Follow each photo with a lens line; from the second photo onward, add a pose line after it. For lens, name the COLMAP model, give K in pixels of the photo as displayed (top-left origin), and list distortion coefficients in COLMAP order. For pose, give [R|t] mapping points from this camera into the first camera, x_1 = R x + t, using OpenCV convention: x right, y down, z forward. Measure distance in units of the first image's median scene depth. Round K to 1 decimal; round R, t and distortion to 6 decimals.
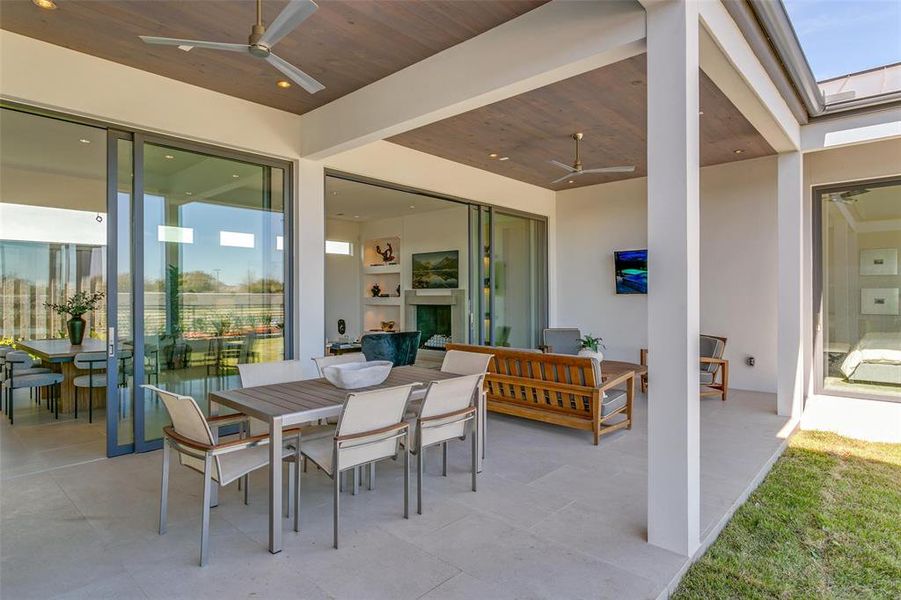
lens RADIAL K [[478.0, 0, 453.6], [0, 478.0, 297.3], [0, 0, 1]] dist [0.000488, -0.000042]
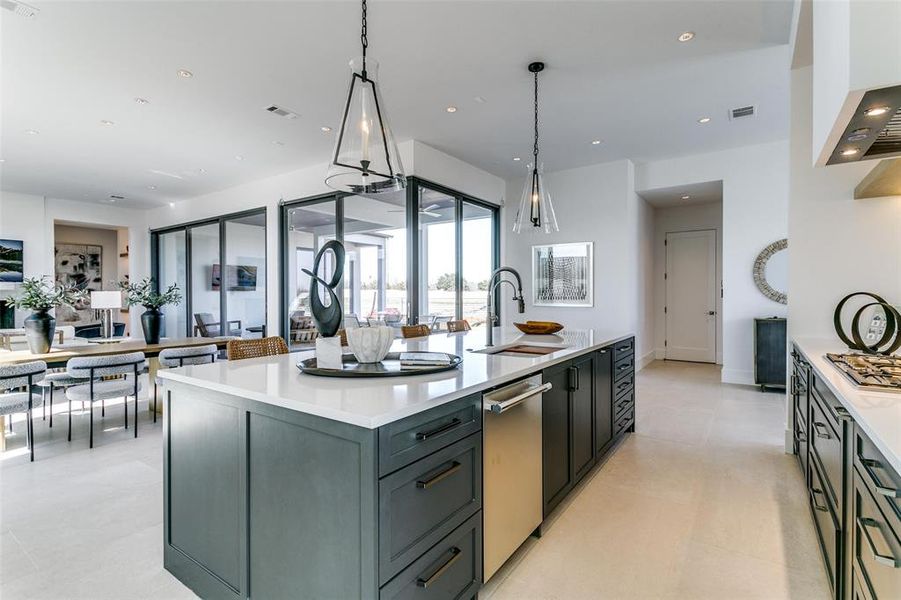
lens RADIAL K [[478.0, 0, 453.6], [0, 478.0, 297.3], [0, 0, 1]] dist [0.000488, -0.000042]
pose [[-0.177707, 0.001561, 0.984082, -1.039446], [0.004015, 0.999992, -0.000861, 0.013838], [-0.984075, 0.003798, -0.177712, 0.350007]]
